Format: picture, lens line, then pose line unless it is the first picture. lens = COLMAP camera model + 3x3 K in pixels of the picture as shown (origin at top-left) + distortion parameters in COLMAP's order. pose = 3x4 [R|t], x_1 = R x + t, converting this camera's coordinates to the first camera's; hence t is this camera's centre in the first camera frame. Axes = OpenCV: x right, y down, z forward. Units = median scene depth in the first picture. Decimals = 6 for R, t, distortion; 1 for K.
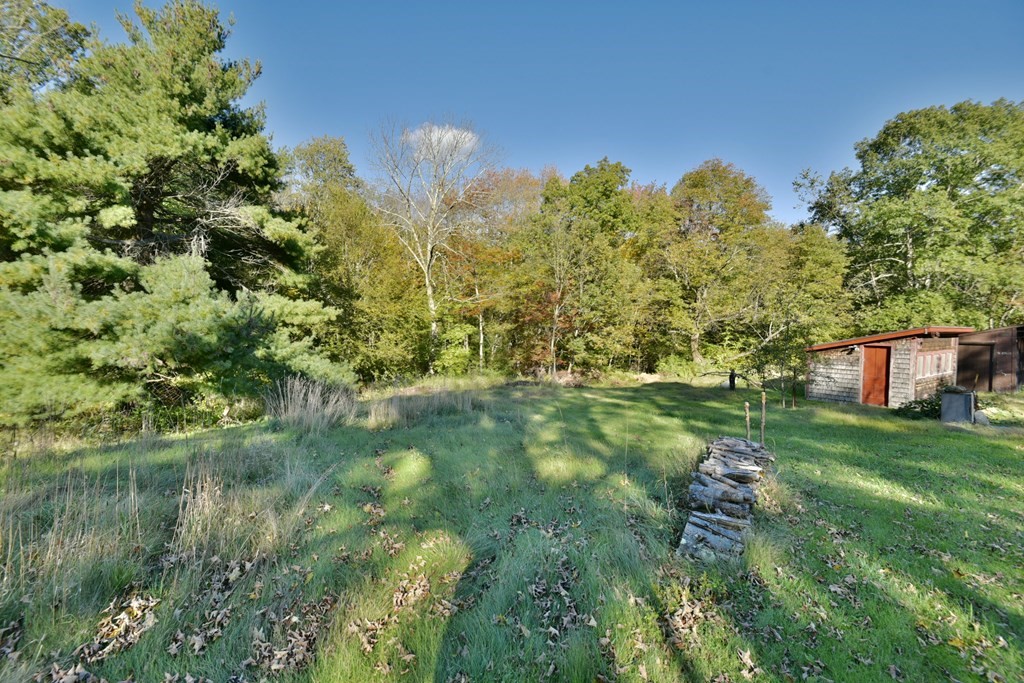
lens RADIAL K [[474.7, 0, 512.0], [0, 474.7, 341.5], [0, 0, 1]] dist [-0.001254, -0.011611]
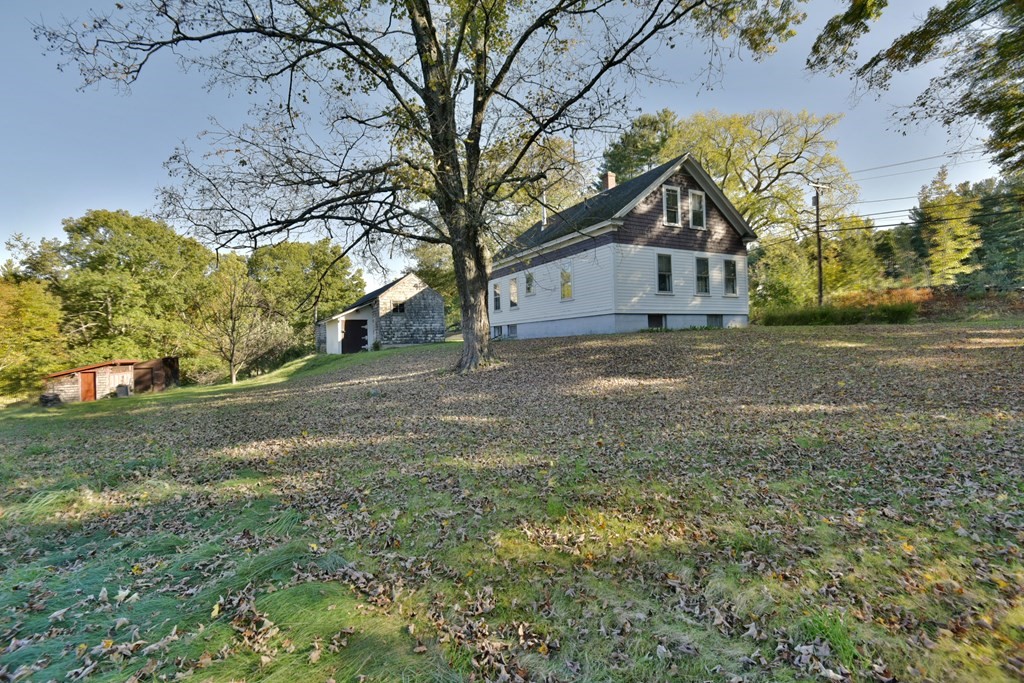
lens RADIAL K [[478.1, 0, 515.7], [0, 478.1, 341.9], [0, 0, 1]] dist [-0.001582, -0.009984]
pose [[0.179485, -0.004481, 0.983751, -0.368785], [0.074691, 0.997165, -0.009085, 0.016300], [-0.980921, 0.075108, 0.179311, -0.481653]]
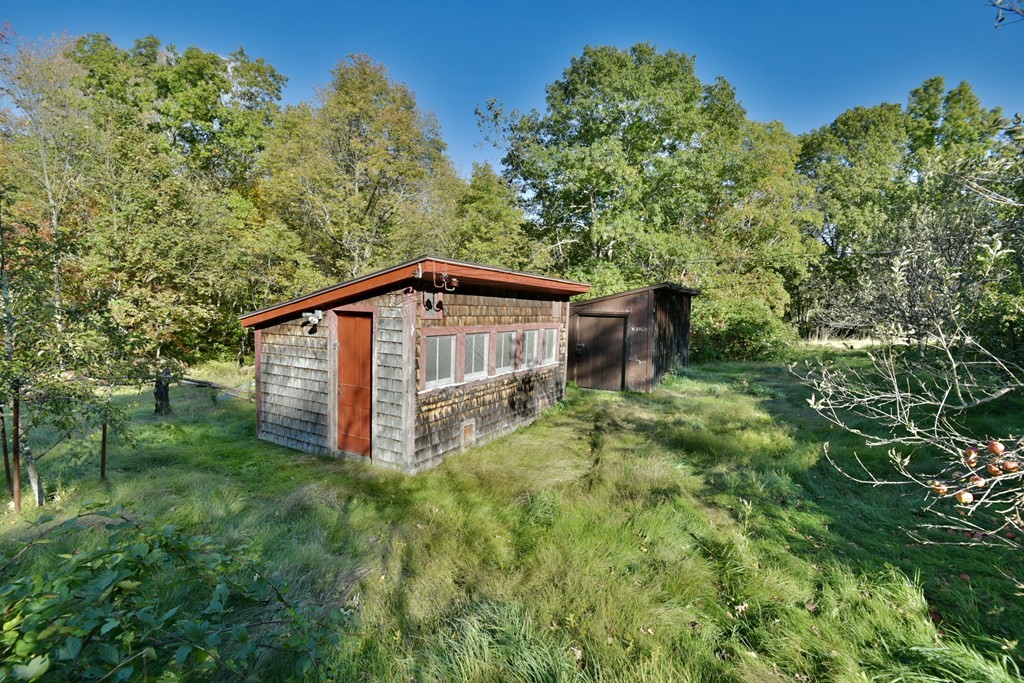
lens RADIAL K [[474.7, 0, 512.0], [0, 474.7, 341.5], [0, 0, 1]] dist [-0.001254, -0.011611]
pose [[0.899418, -0.013886, 0.436870, 0.340911], [-0.006924, 0.998917, 0.046007, 0.007340], [-0.437036, -0.044404, 0.898347, 0.273565]]
